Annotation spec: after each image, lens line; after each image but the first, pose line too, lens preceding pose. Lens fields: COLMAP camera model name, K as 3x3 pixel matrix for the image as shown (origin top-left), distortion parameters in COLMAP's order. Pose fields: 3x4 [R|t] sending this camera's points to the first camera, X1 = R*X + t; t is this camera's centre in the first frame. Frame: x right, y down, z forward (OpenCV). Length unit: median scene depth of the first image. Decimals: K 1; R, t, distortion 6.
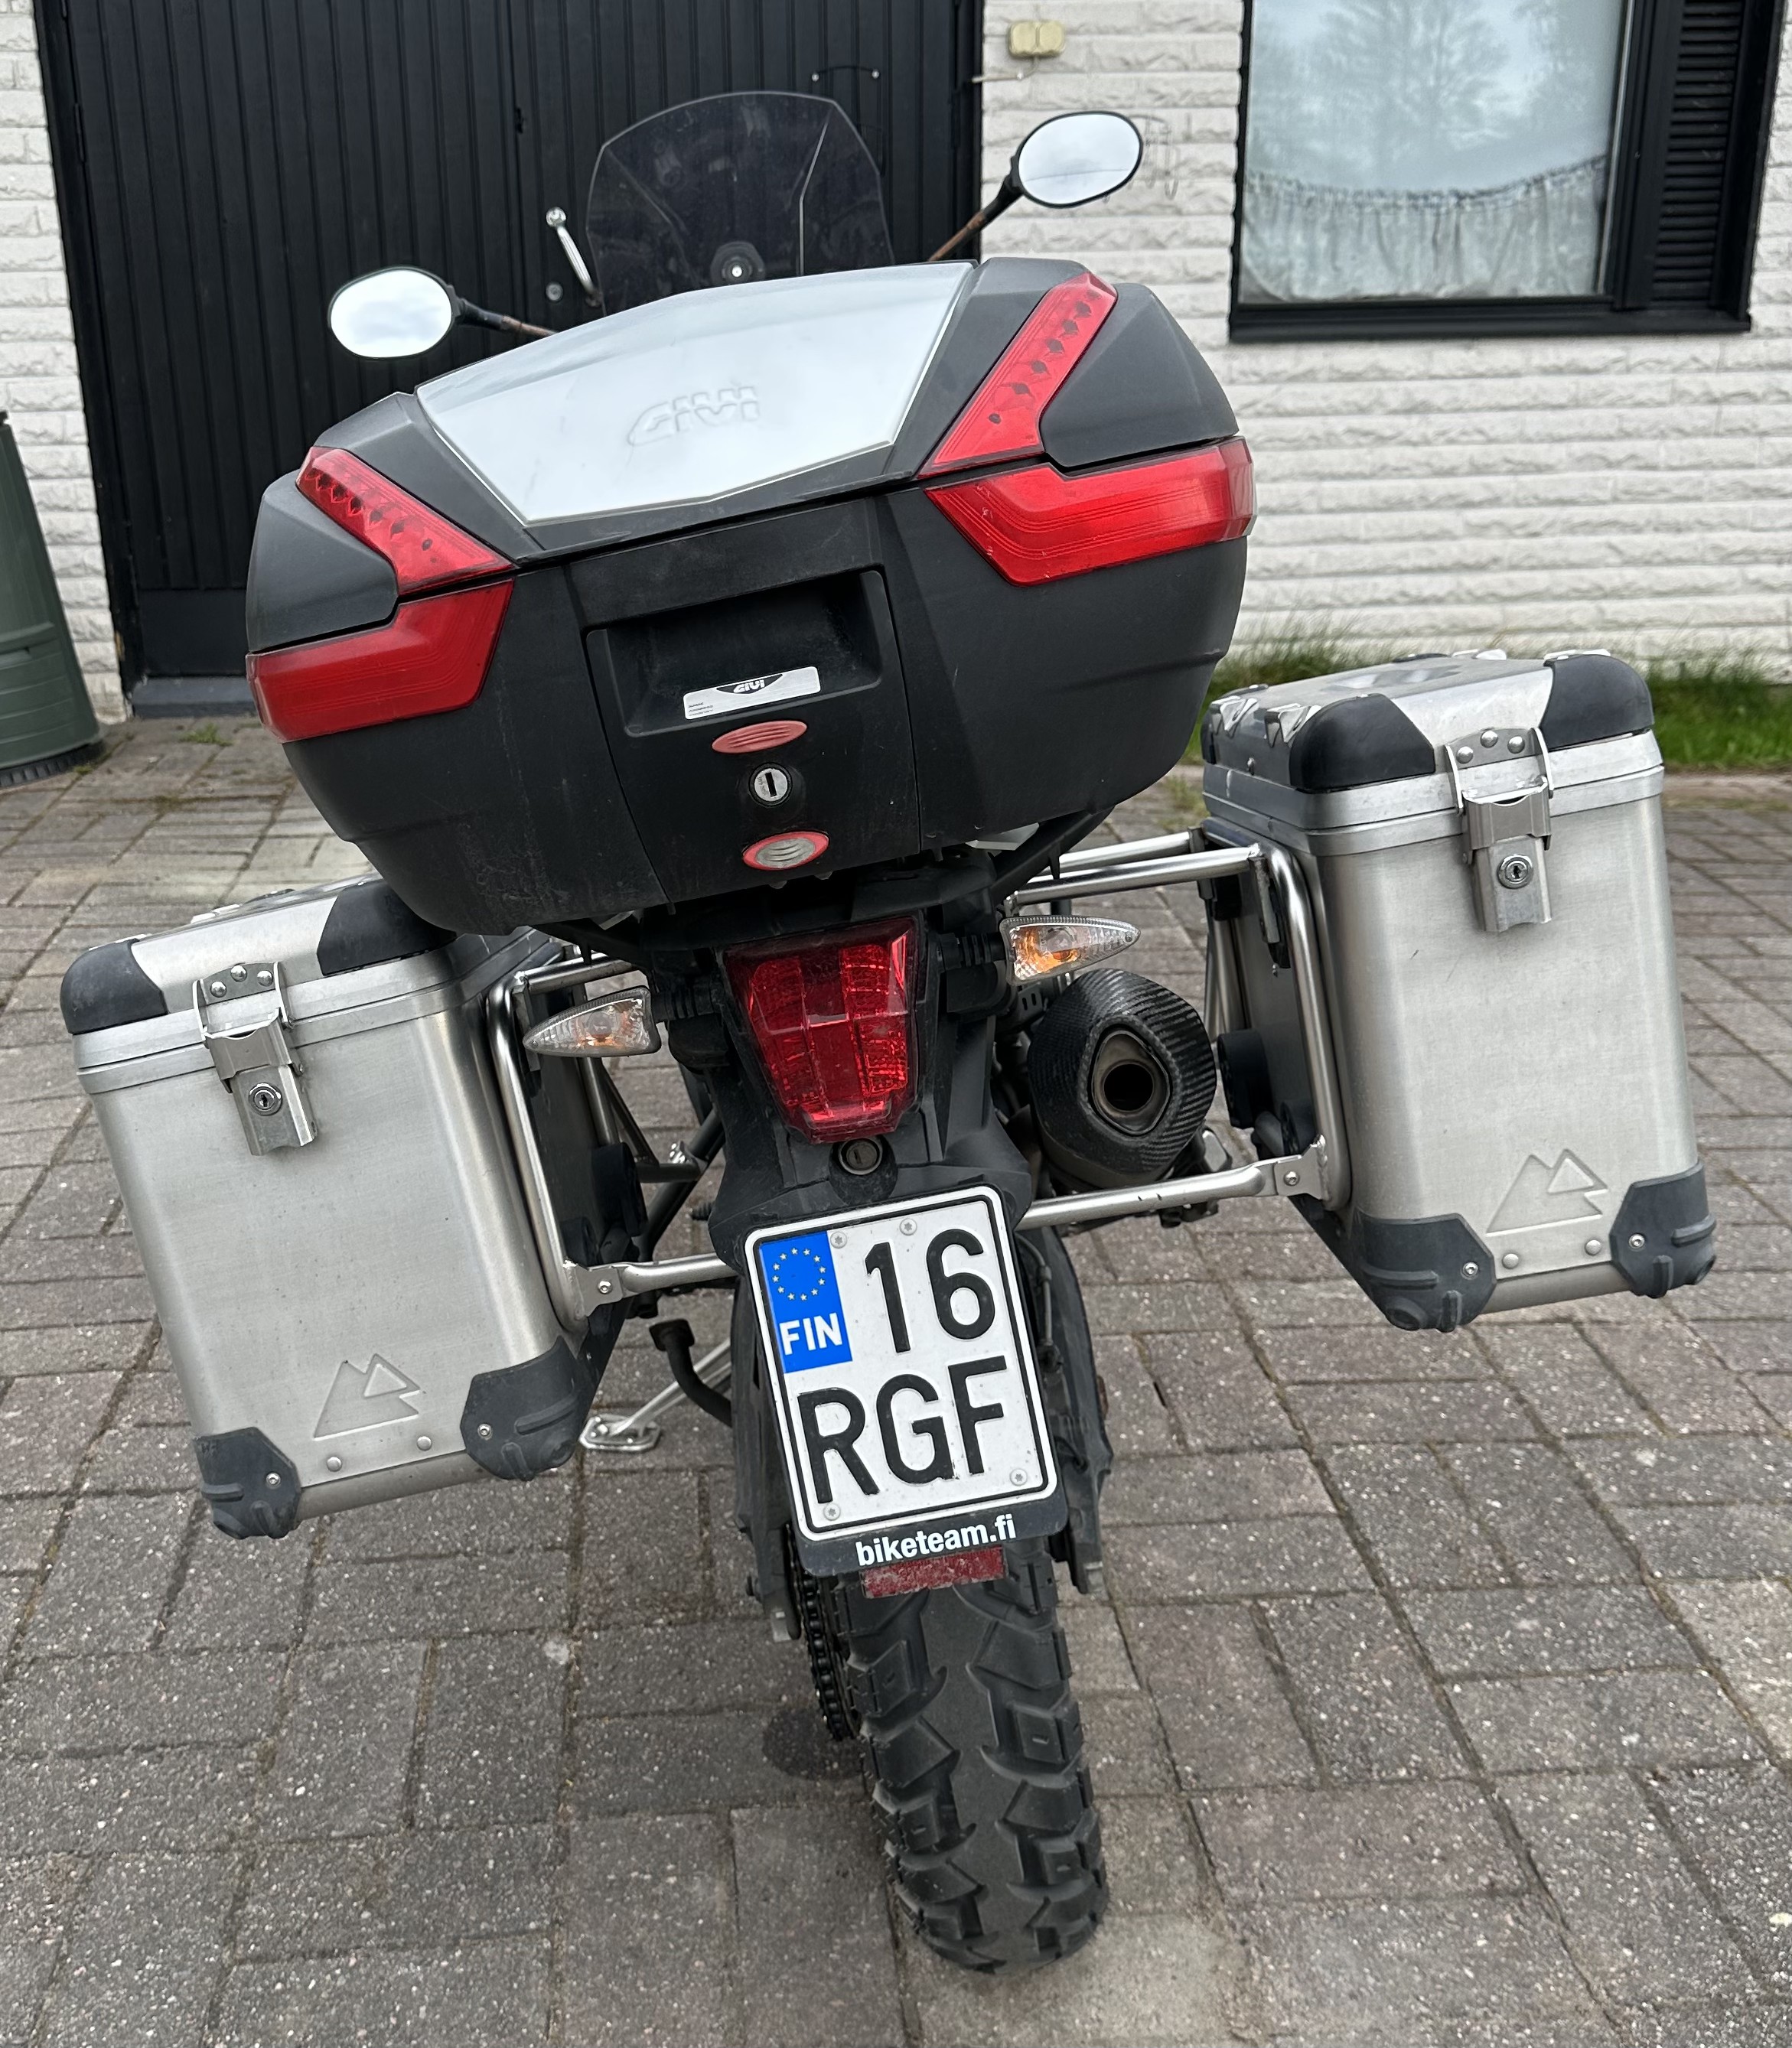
lens RADIAL K [[2182.9, 0, 858.5], [0, 2182.9, 1090.3], [0, 0, 1]] dist [0.108558, -0.239047]
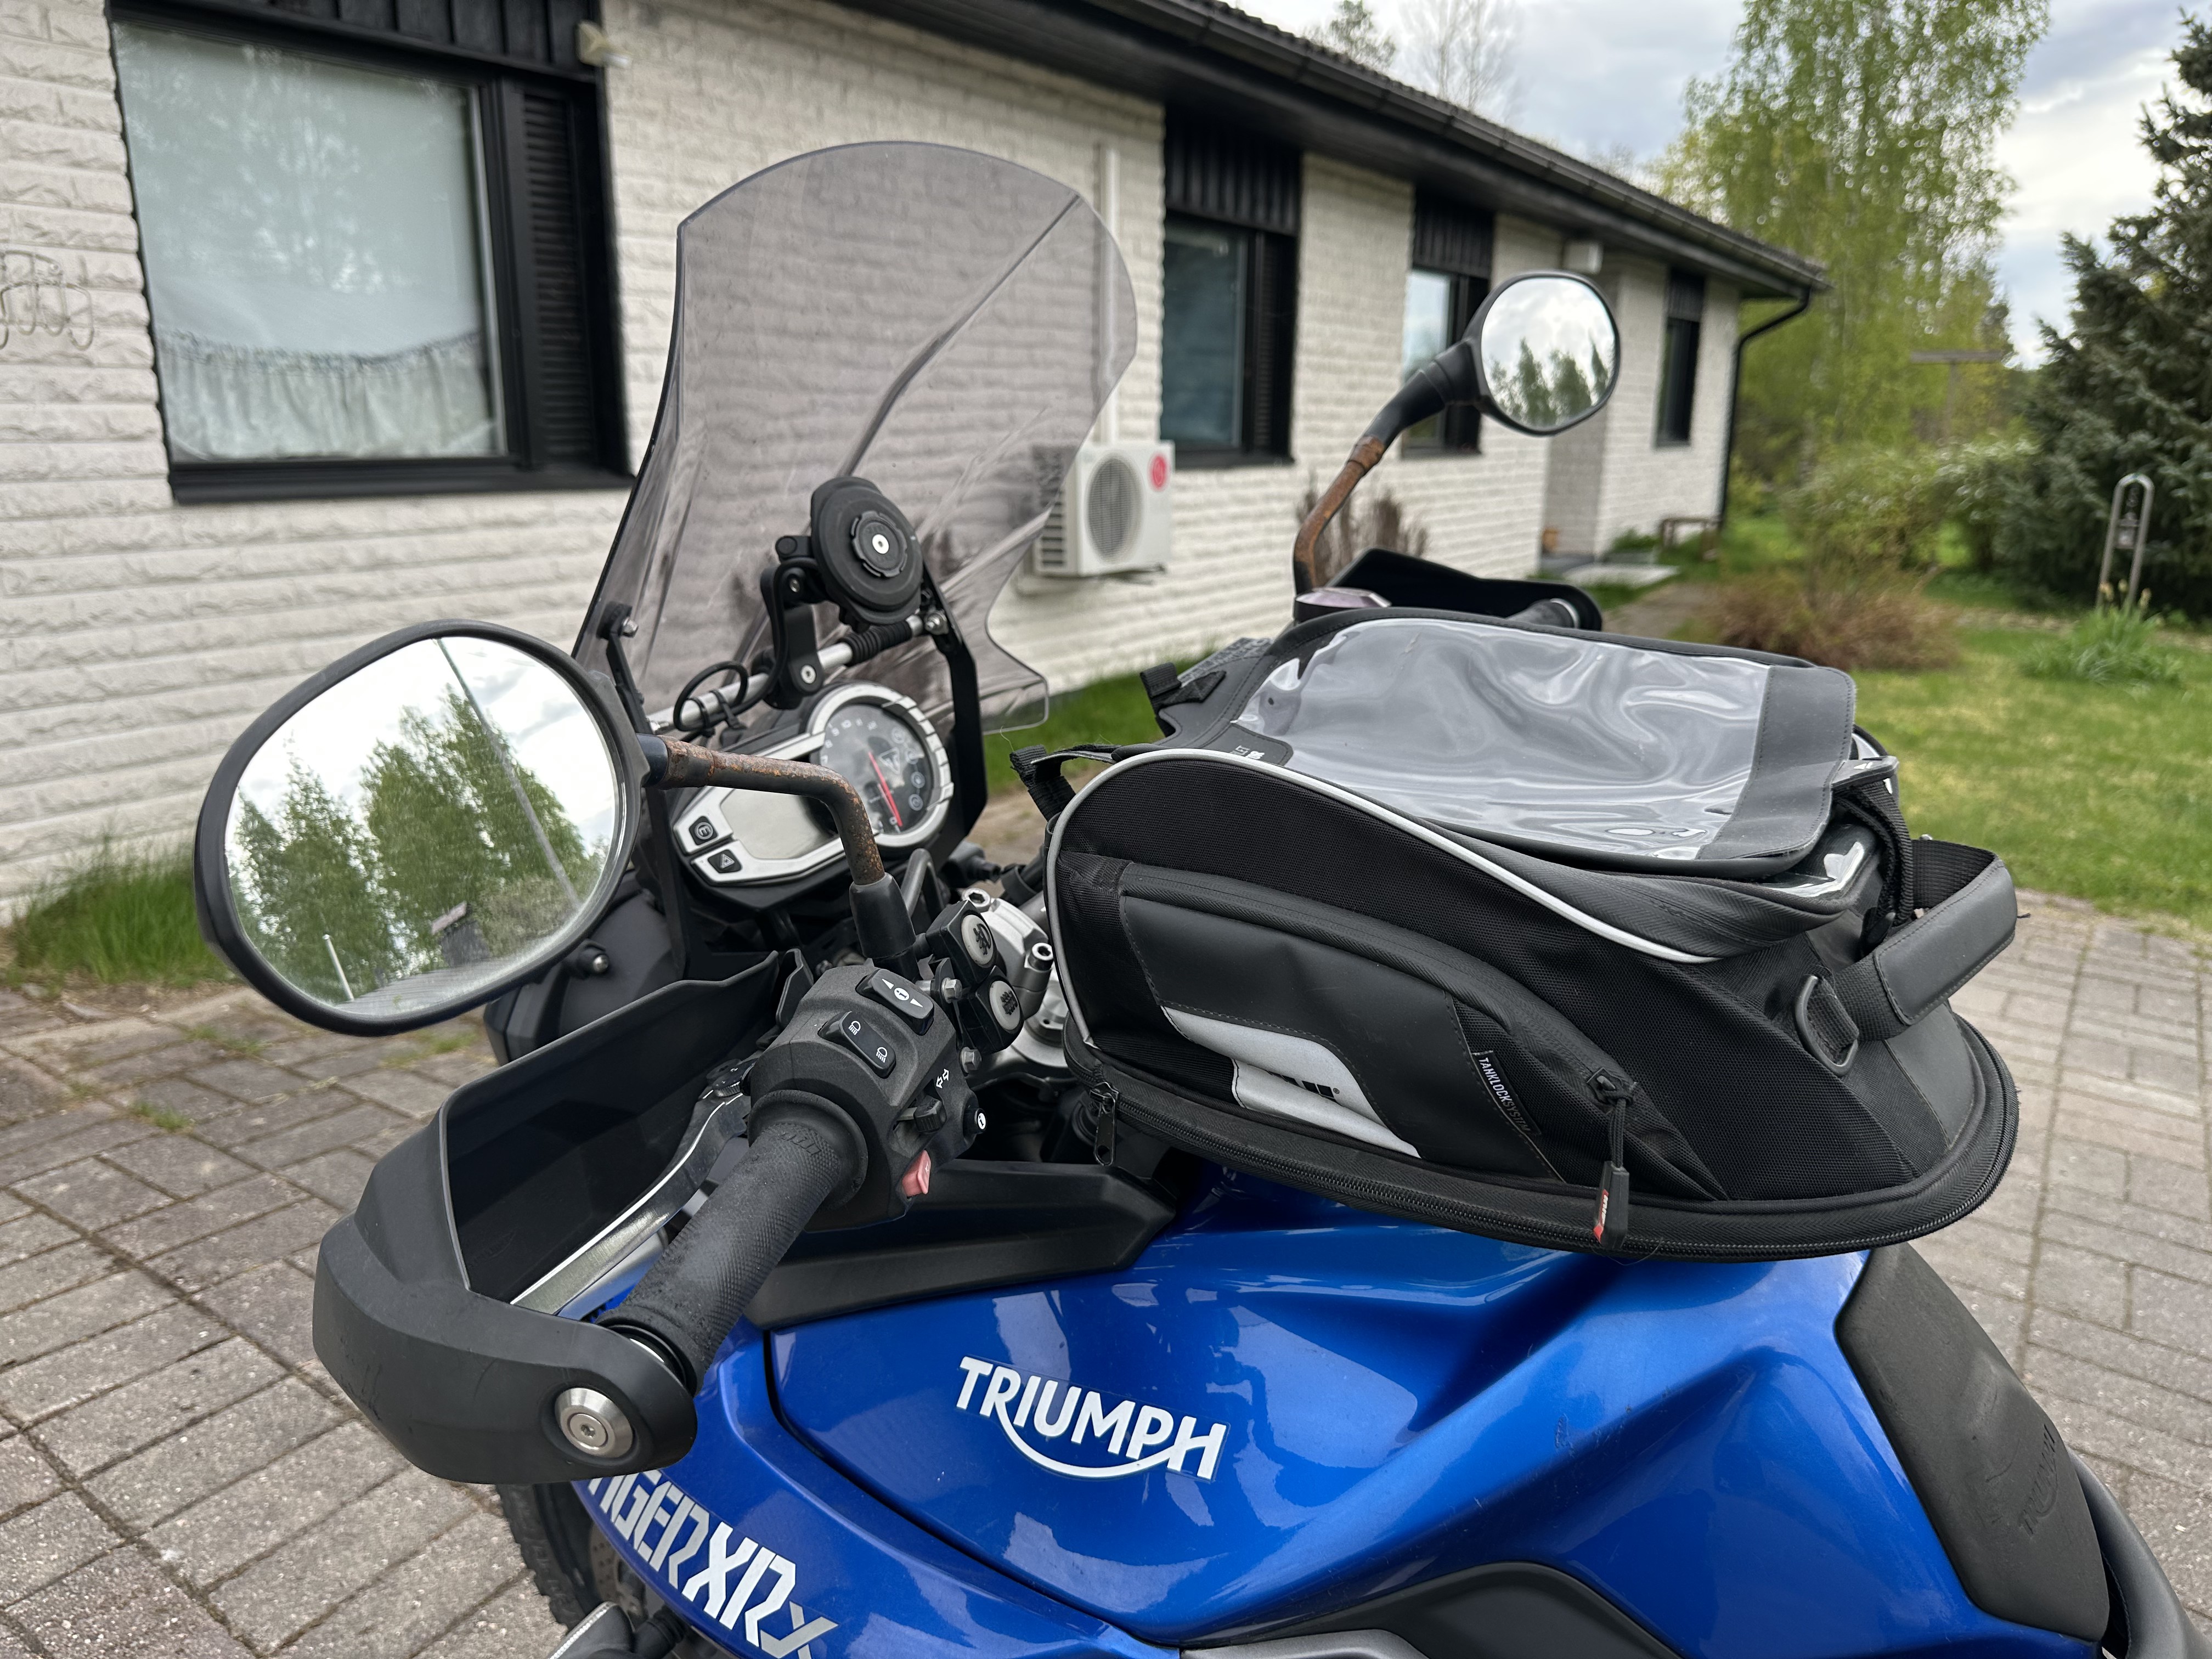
lens RADIAL K [[1565.2, 0, 1106.0], [0, 1565.2, 829.5], [0, 0, 1]] dist [0.020295, -0.023642]
pose [[0.613825, -0.177261, 0.769283, -0.527573], [0.248381, 0.968341, 0.024941, -0.582026], [-0.749350, 0.175766, 0.638421, 1.443366]]
